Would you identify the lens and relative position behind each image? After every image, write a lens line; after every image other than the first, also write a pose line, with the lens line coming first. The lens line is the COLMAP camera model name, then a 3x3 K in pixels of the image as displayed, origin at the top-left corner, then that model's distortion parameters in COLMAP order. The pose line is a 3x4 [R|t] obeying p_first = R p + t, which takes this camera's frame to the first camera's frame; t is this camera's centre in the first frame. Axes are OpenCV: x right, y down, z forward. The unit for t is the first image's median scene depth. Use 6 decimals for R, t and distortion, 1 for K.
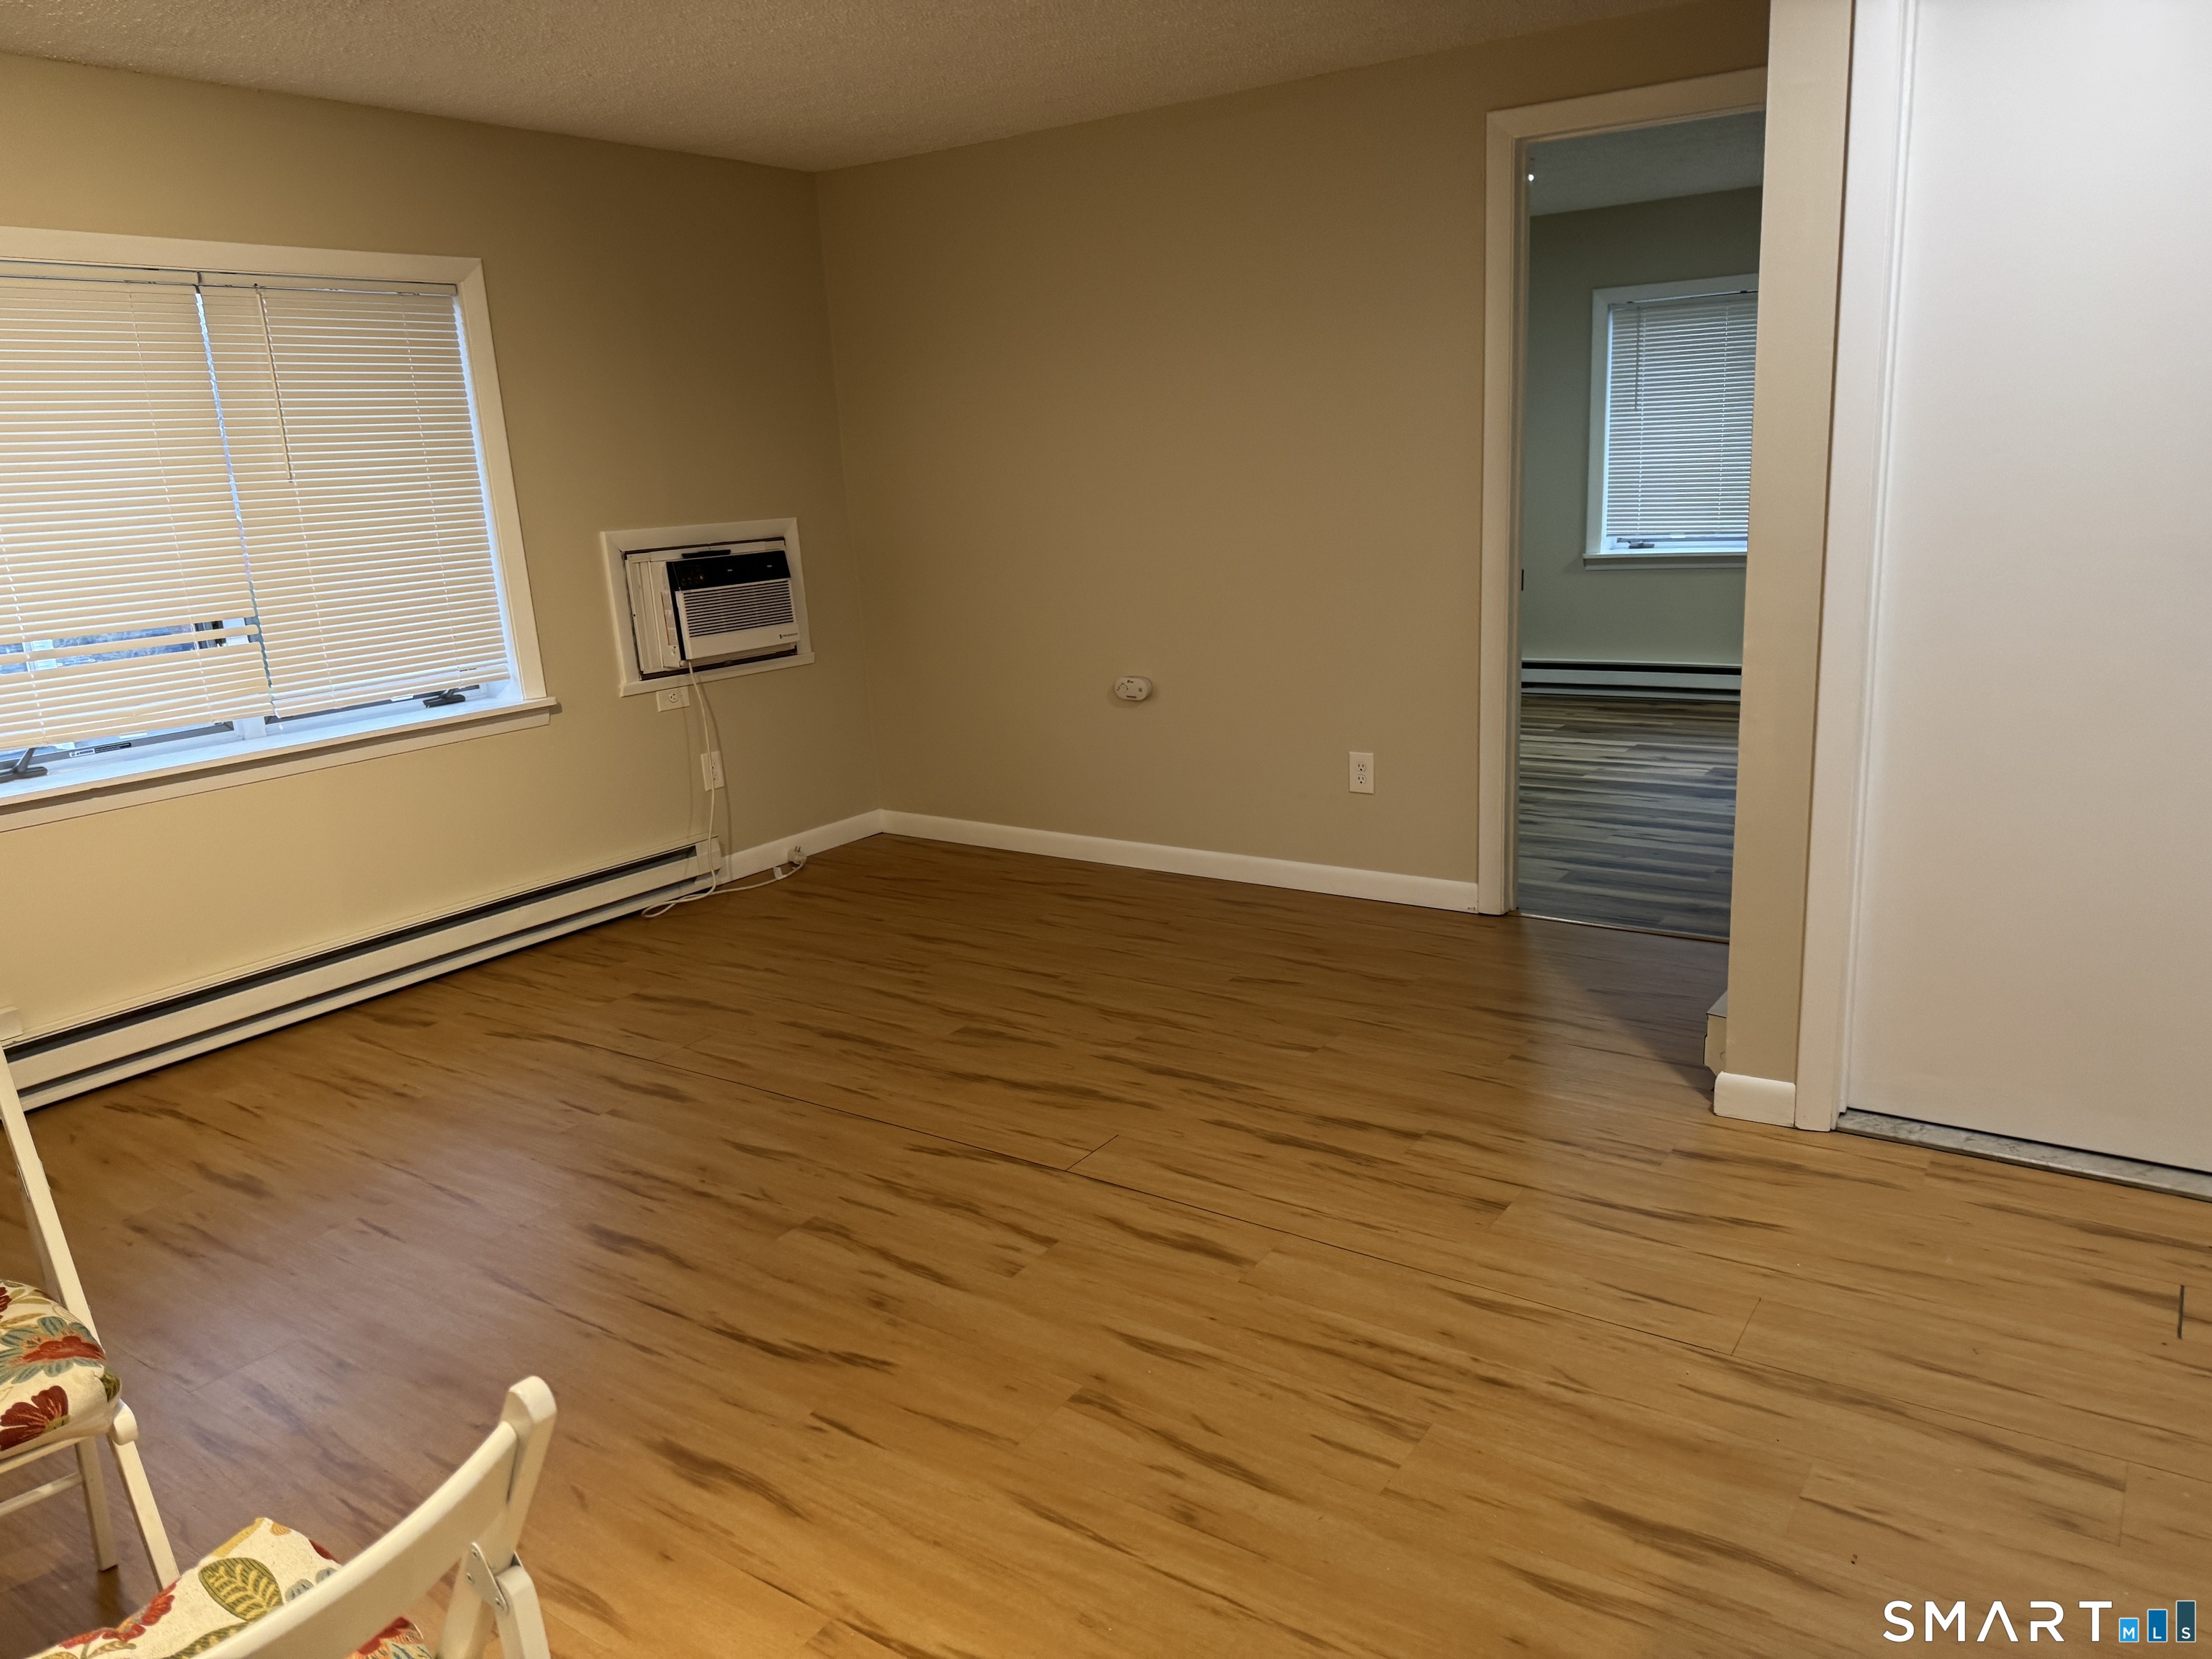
lens RADIAL K [[1610.7, 0, 1096.0], [0, 1610.7, 816.4], [0, 0, 1]] dist [0.089830, -0.070225]
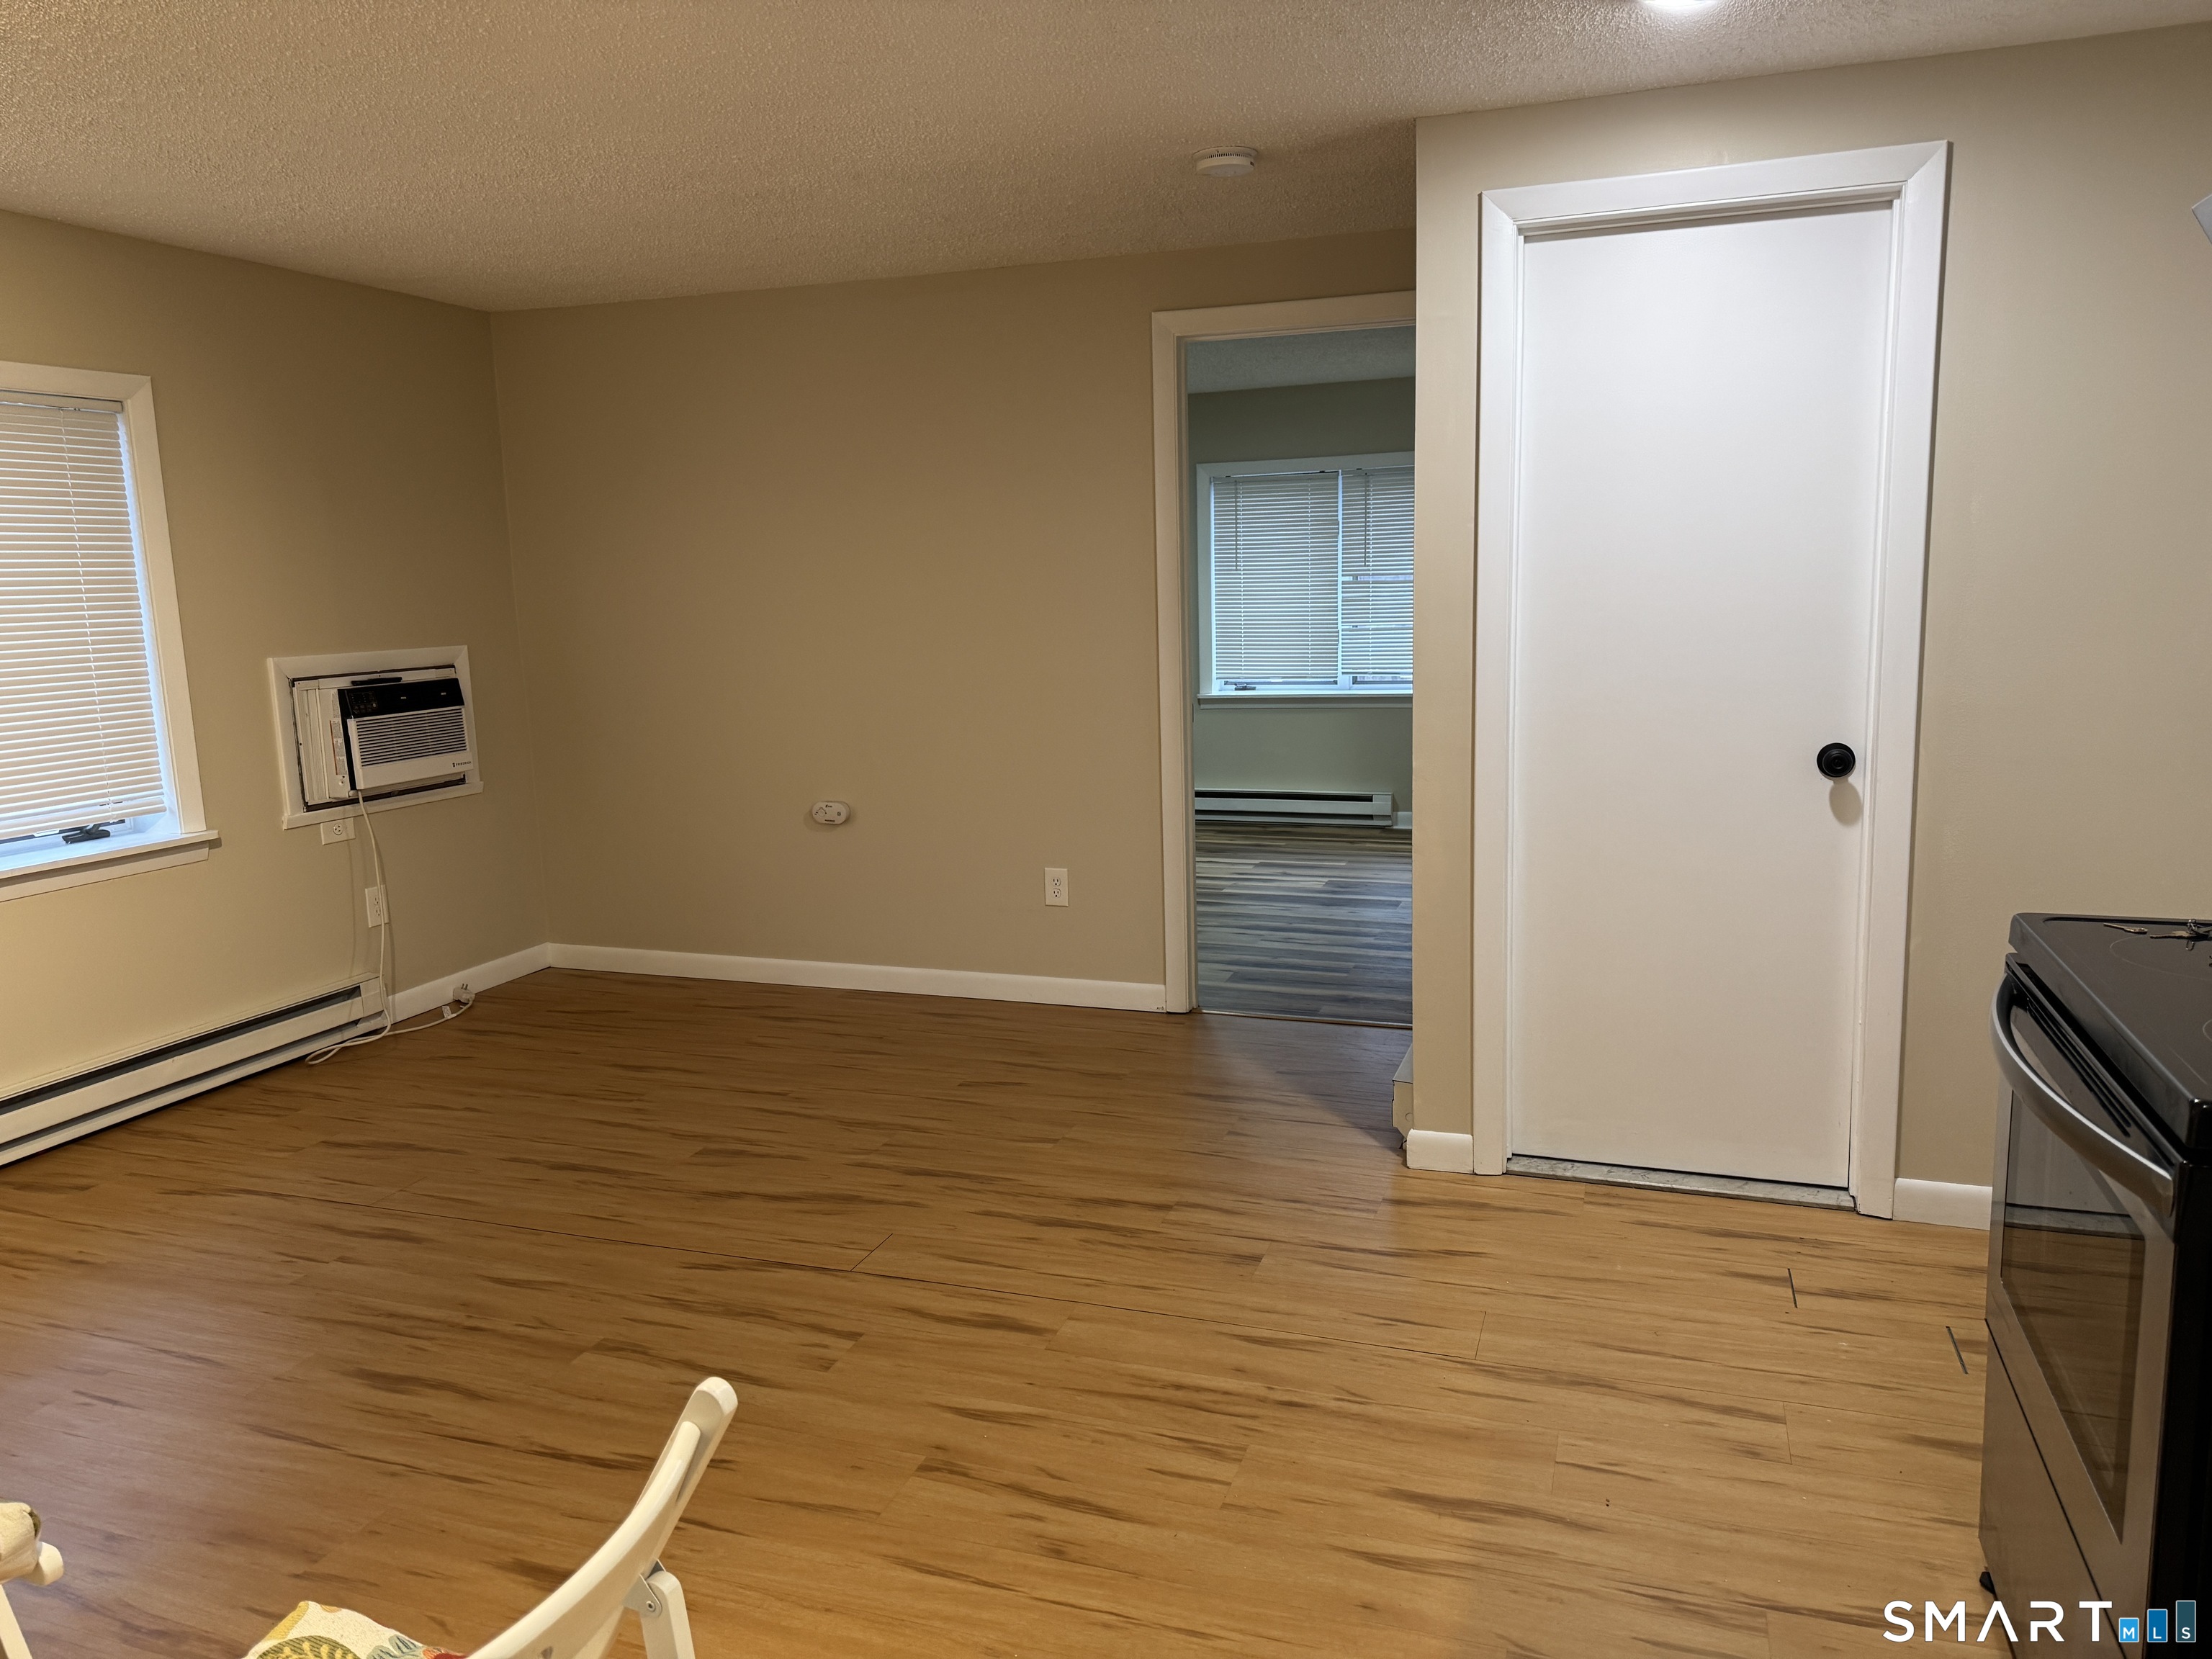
lens RADIAL K [[1610.7, 0, 1104.0], [0, 1610.7, 793.4], [0, 0, 1]] dist [0.089830, -0.070225]
pose [[0.963863, -0.008648, 0.266259, -0.127700], [0.034855, 0.994975, -0.093861, 0.017598], [-0.264109, 0.099749, 0.959321, -0.068746]]
